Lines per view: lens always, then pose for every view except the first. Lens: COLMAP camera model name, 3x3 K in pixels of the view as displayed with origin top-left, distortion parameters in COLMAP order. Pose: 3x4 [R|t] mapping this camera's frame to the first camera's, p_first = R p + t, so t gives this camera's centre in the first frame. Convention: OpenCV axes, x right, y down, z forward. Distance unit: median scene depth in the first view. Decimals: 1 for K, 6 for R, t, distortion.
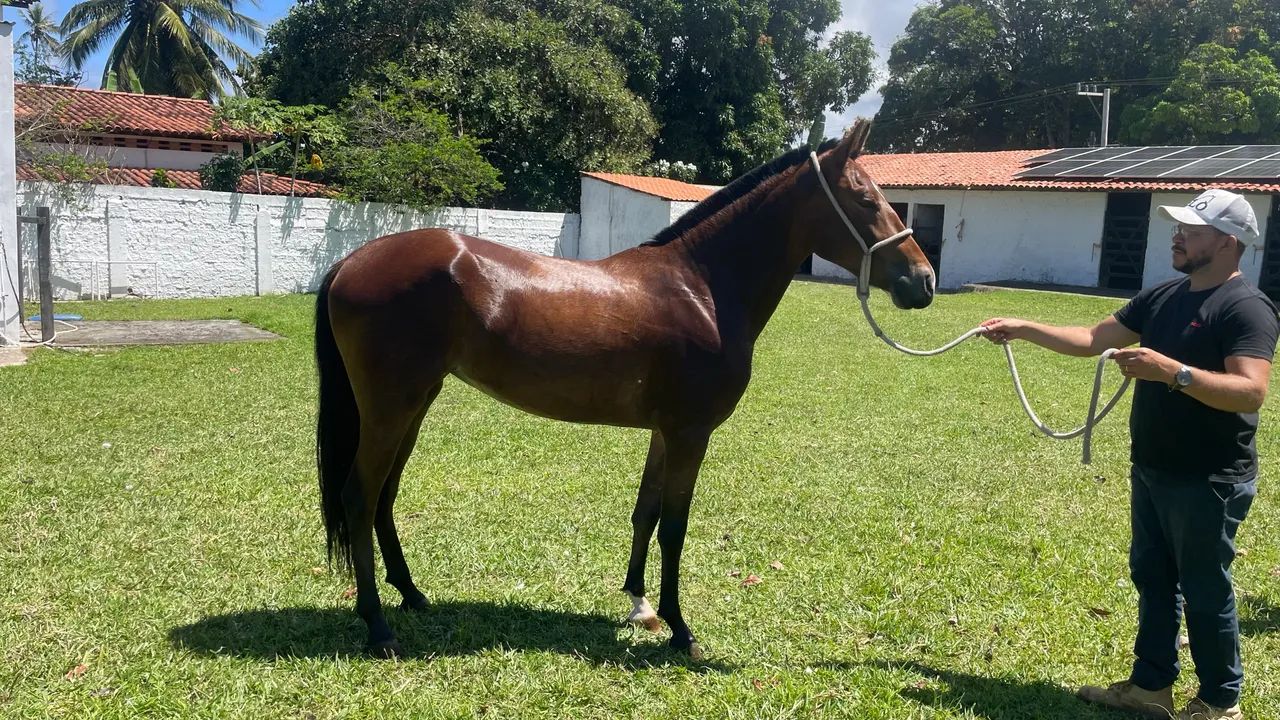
lens RADIAL K [[977.2, 0, 651.0], [0, 977.2, 348.3], [0, 0, 1]] dist [0.086055, -0.113915]
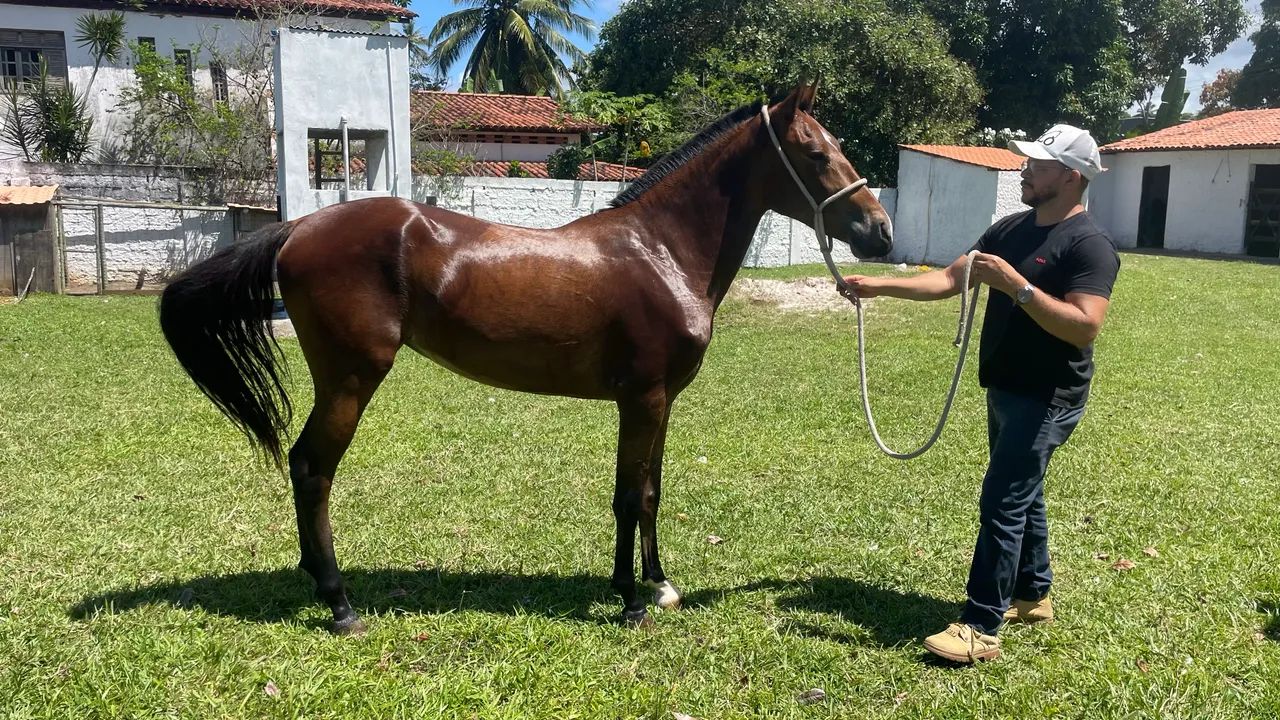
lens RADIAL K [[977.2, 0, 640.6], [0, 977.2, 347.5], [0, 0, 1]] dist [0.086055, -0.113915]
pose [[0.951291, 0.020252, -0.307629, -0.018394], [-0.014325, 0.999666, 0.021512, 0.005144], [0.307962, -0.016058, 0.951263, -0.017426]]
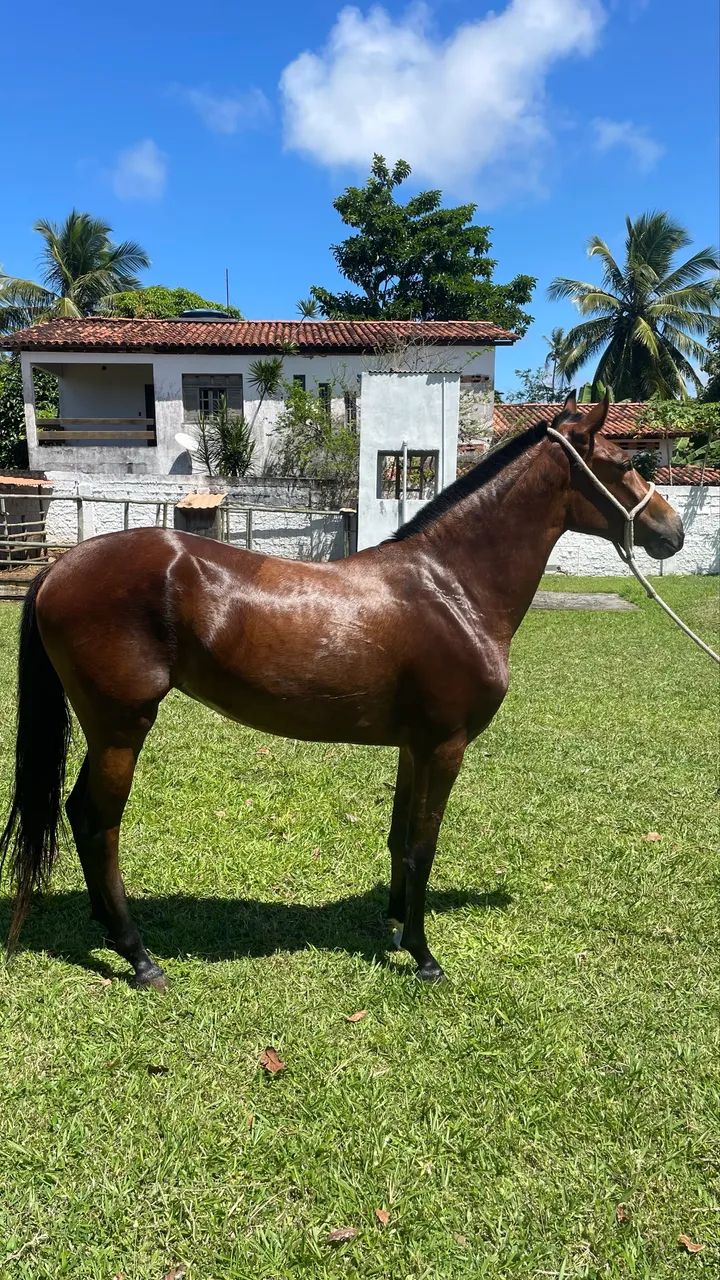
lens RADIAL K [[997.8, 0, 373.9], [0, 997.8, 663.1], [0, 0, 1]] dist [0.069465, -0.005364]
pose [[0.726793, 0.089837, -0.680956, 0.213183], [-0.071637, 0.995917, 0.054930, 0.009701], [0.683110, 0.008859, 0.730261, -0.092864]]
